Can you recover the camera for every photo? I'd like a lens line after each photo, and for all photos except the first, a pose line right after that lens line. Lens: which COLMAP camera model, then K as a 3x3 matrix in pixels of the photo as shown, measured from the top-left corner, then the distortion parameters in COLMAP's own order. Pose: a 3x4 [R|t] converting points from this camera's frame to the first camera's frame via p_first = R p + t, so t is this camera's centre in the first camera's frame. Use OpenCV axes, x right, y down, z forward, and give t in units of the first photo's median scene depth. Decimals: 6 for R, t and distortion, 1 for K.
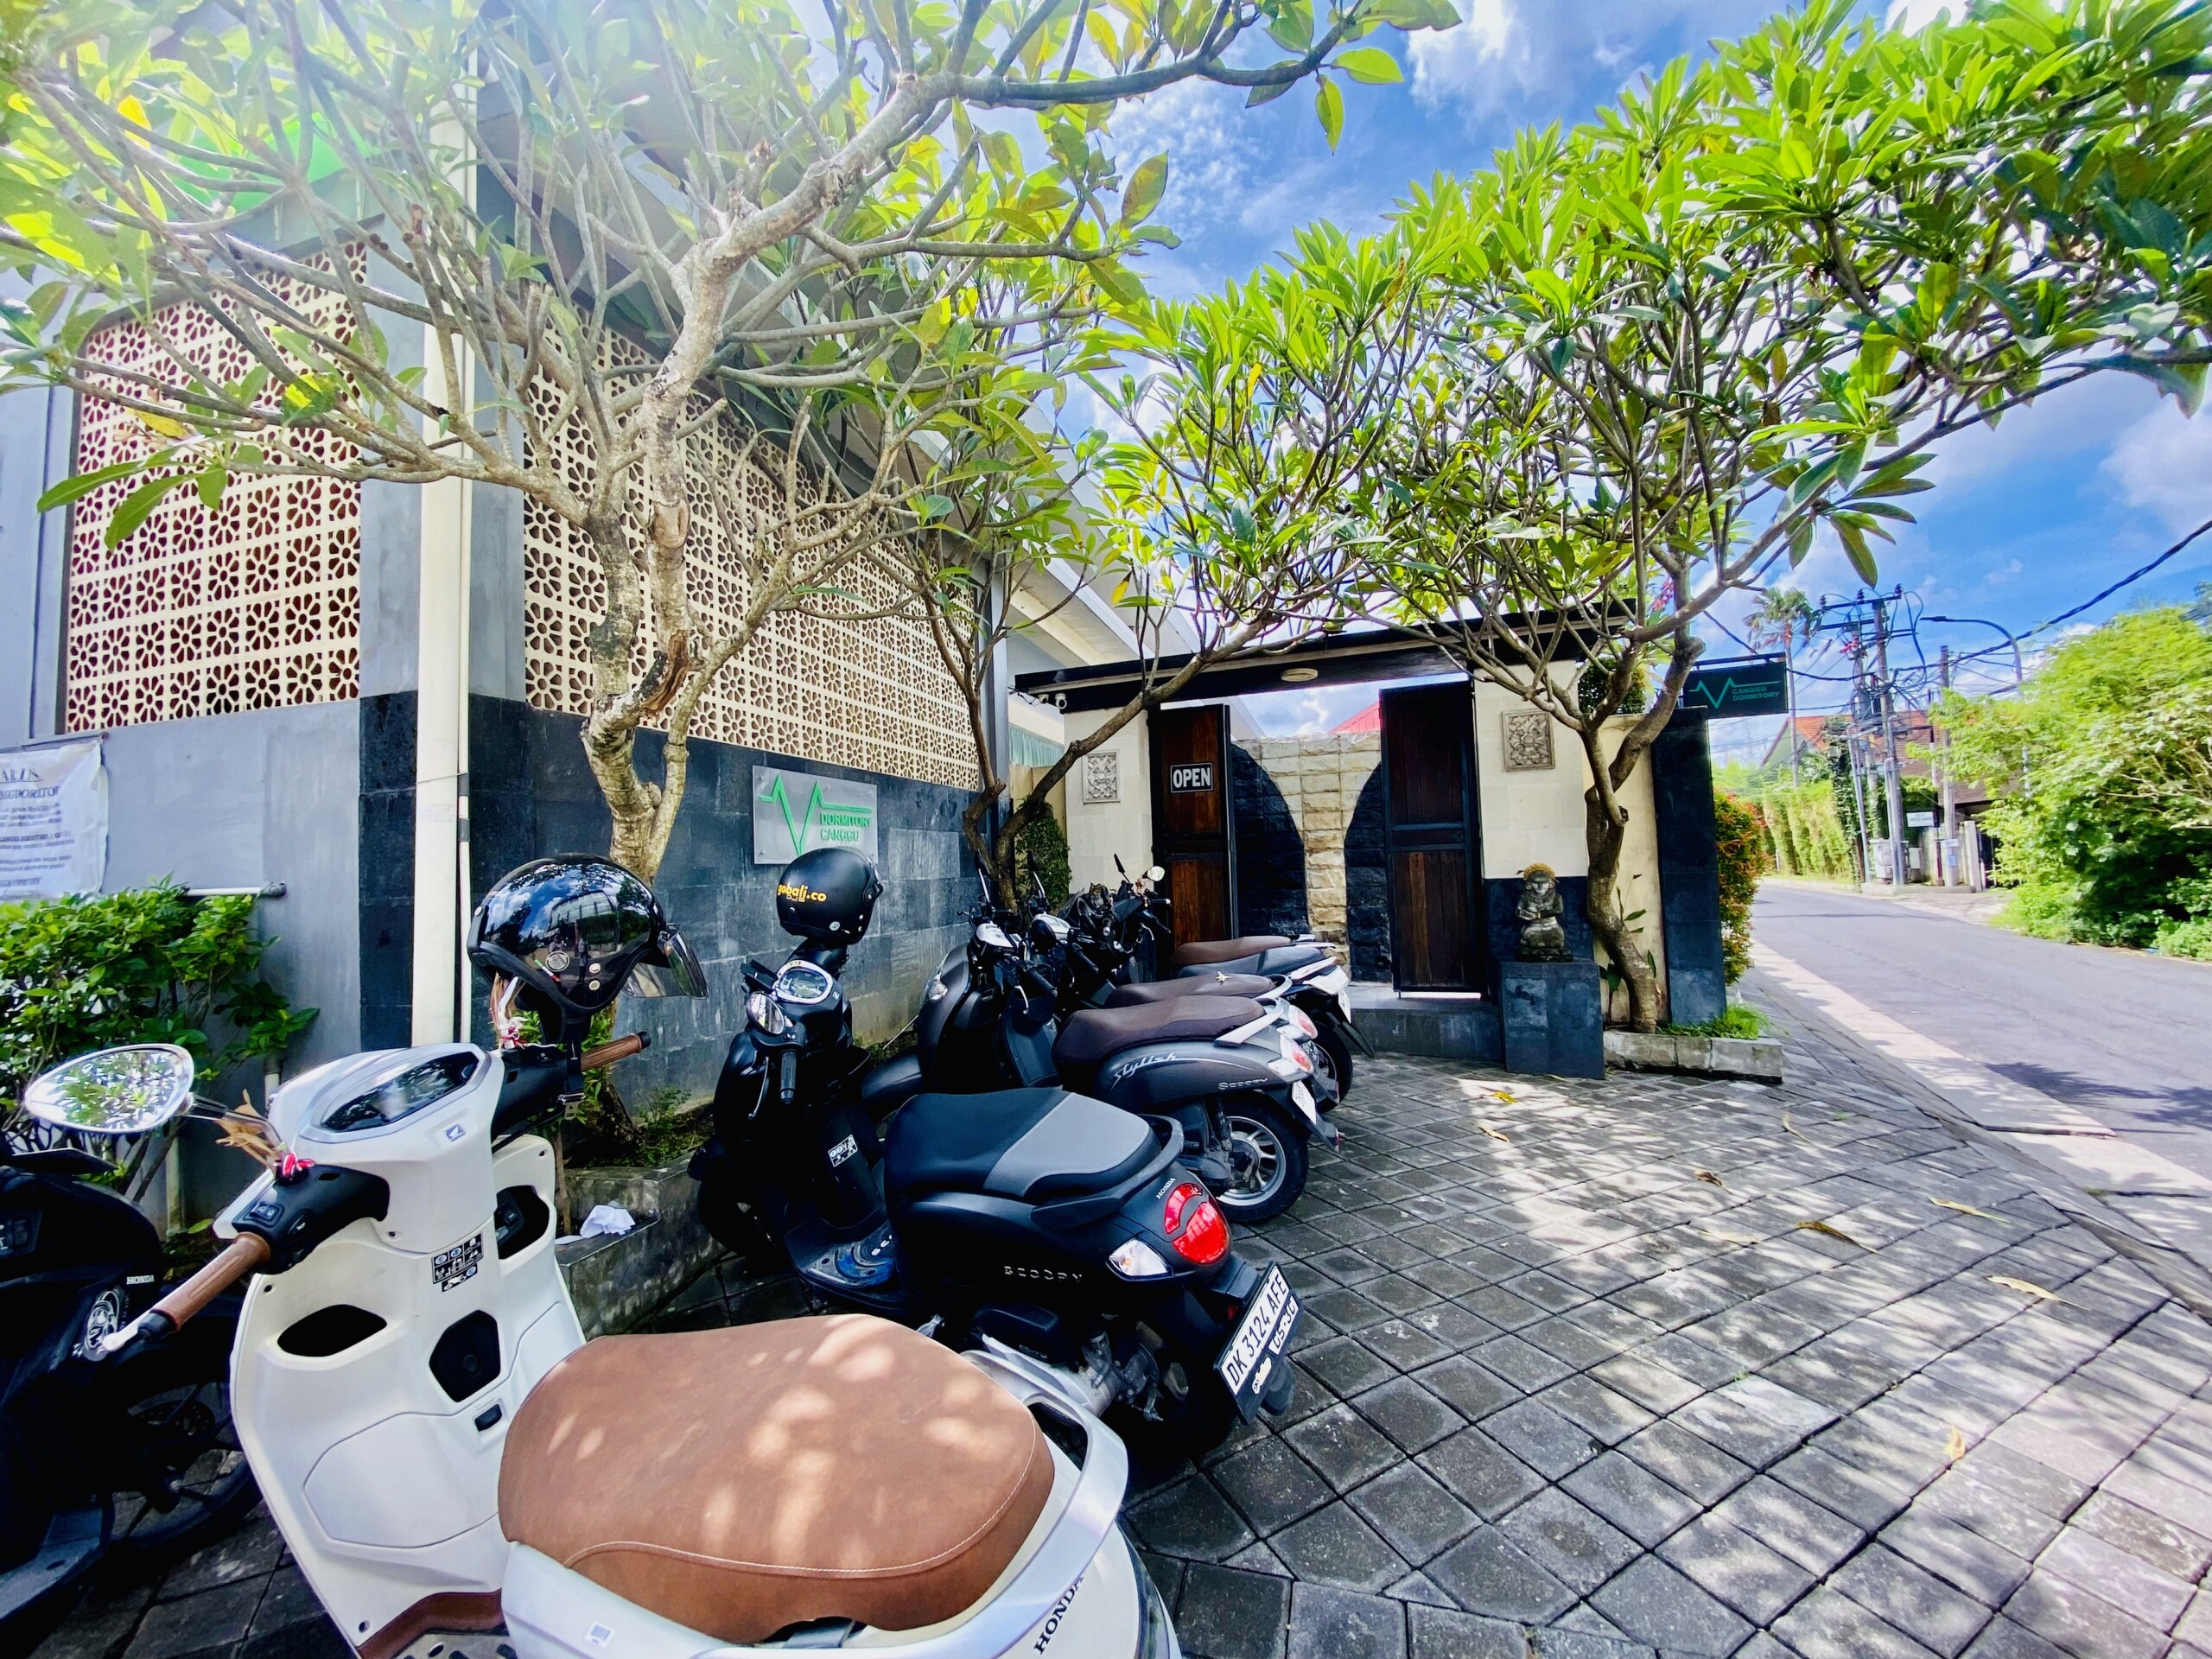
lens RADIAL K [[887.9, 0, 1094.3], [0, 887.9, 837.4], [0, 0, 1]] dist [0.000022, -0.014131]
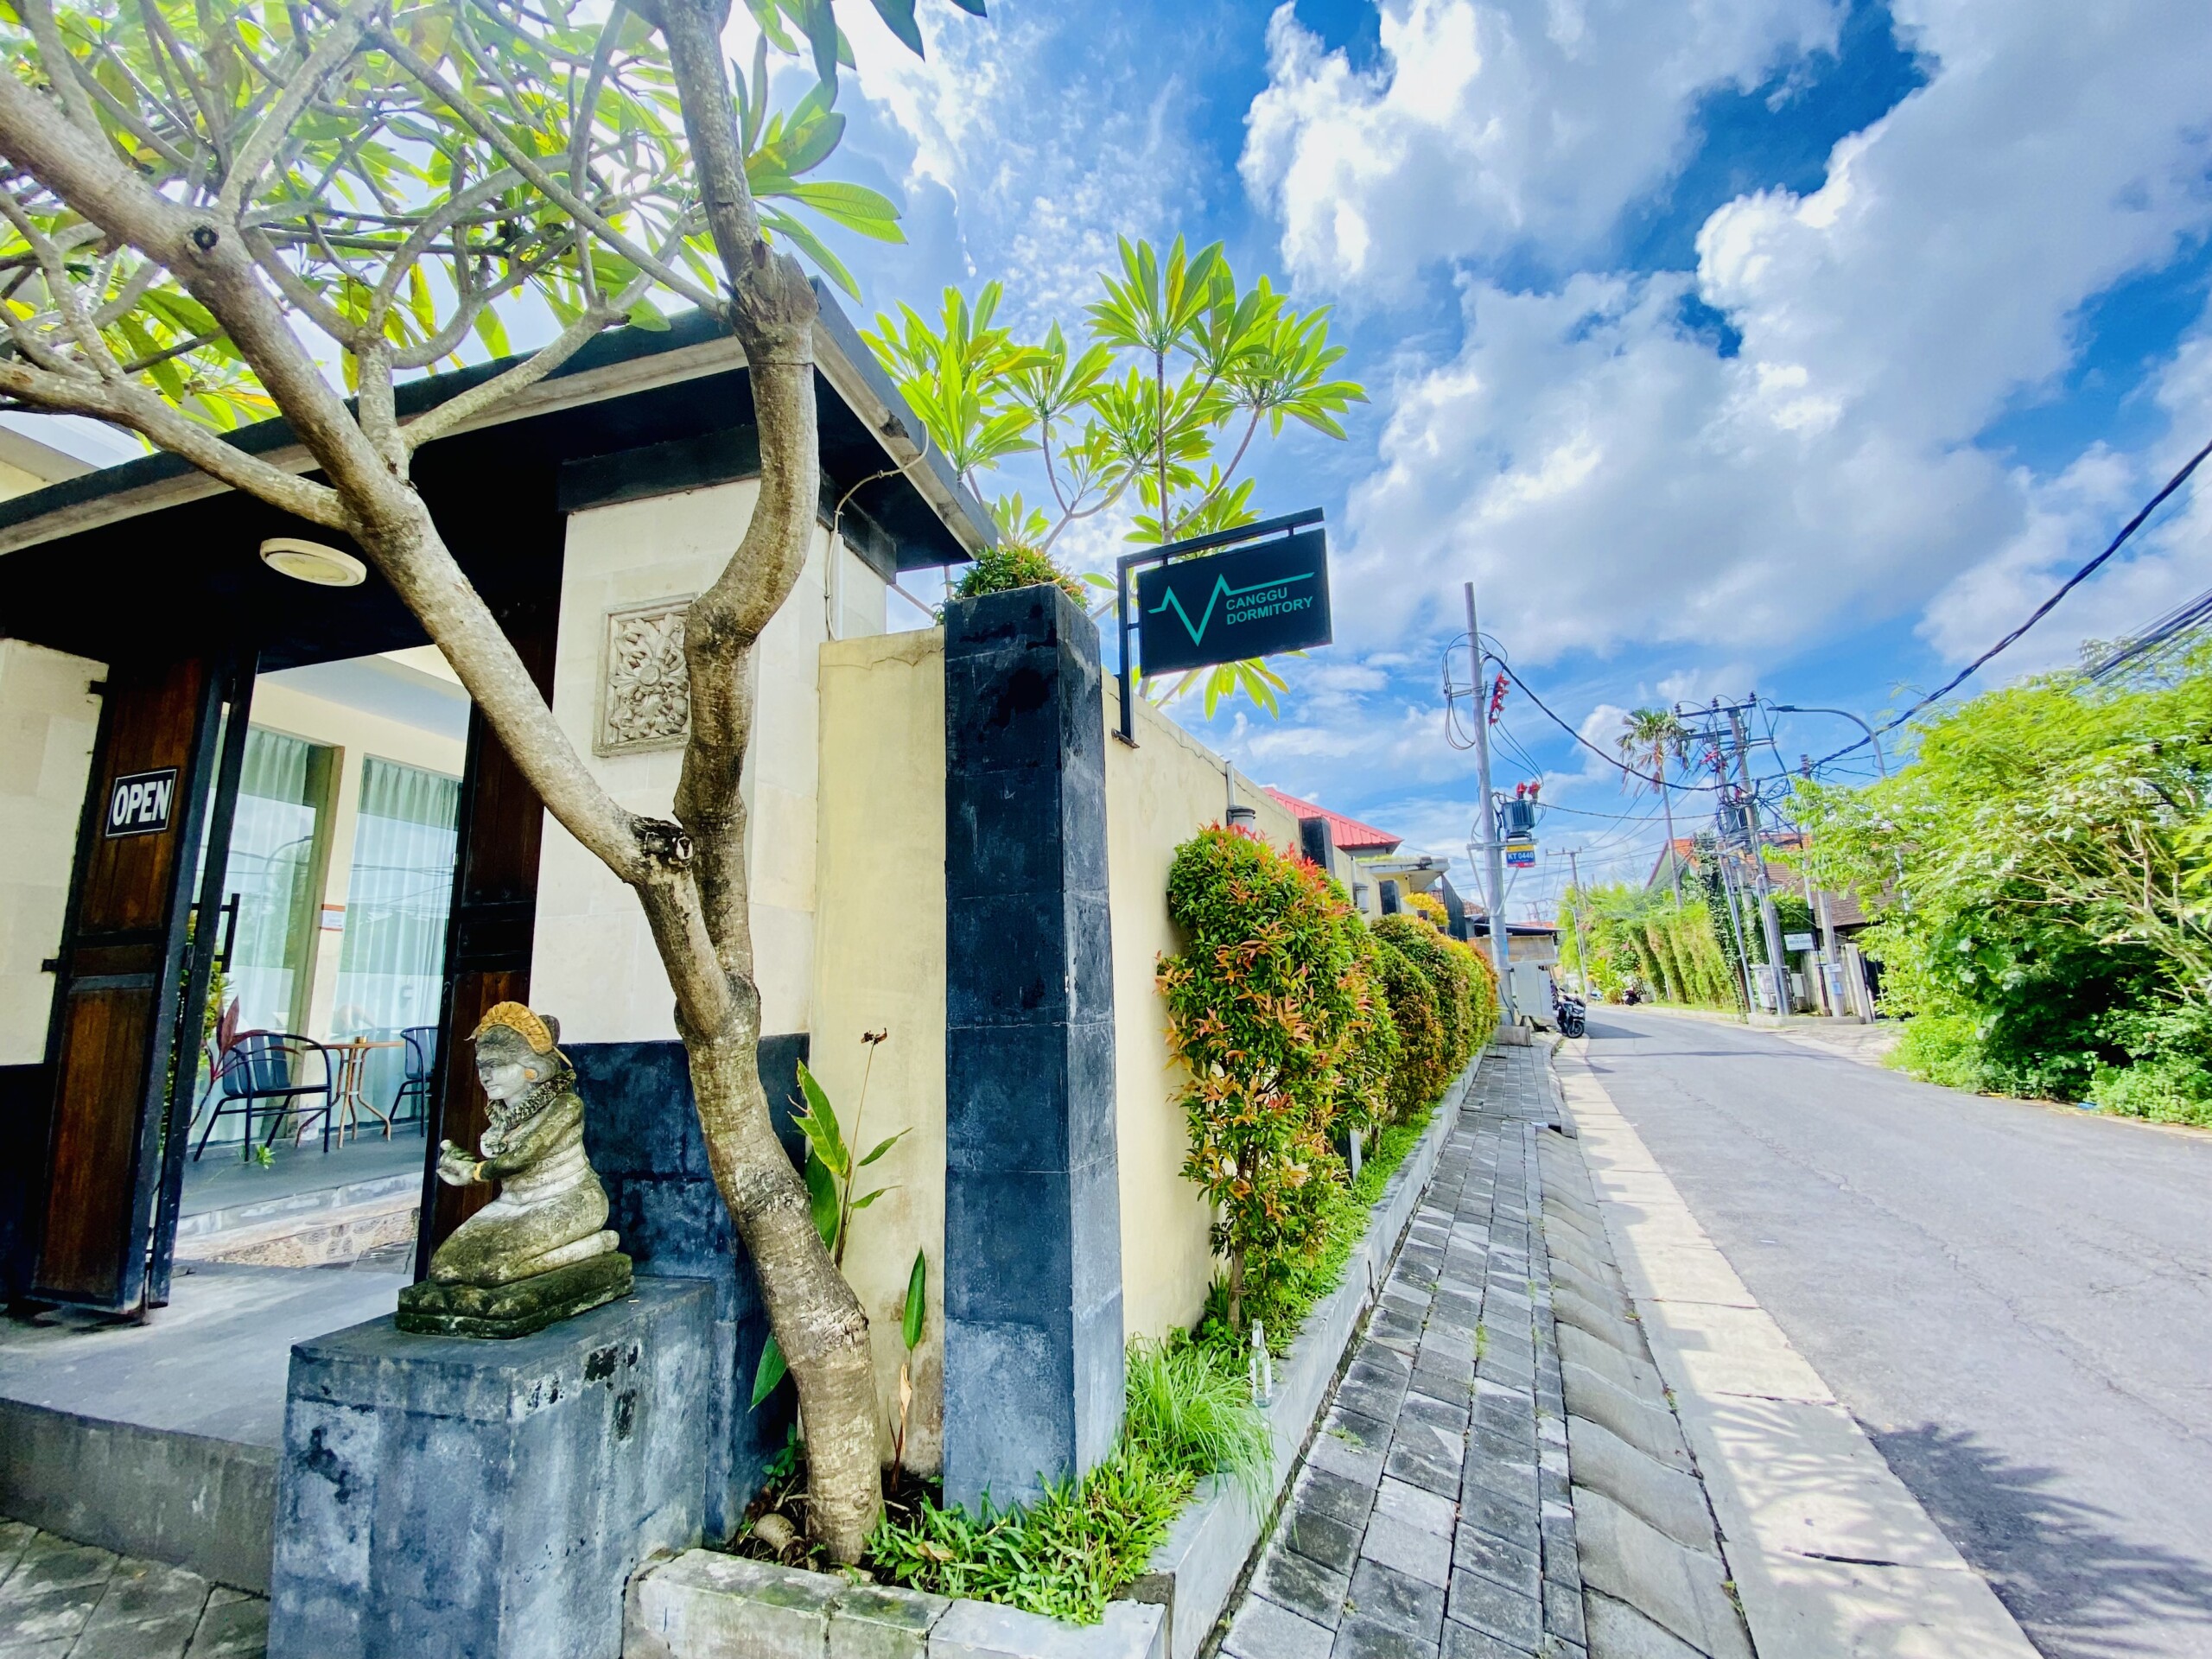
lens RADIAL K [[878.7, 0, 1113.6], [0, 878.7, 837.8], [0, 0, 1]] dist [-0.000220, -0.012960]
pose [[0.996781, 0.013942, 0.078953, 0.251141], [-0.002567, 0.989809, -0.142381, 0.005070], [-0.080133, 0.141720, 0.986658, 0.233383]]
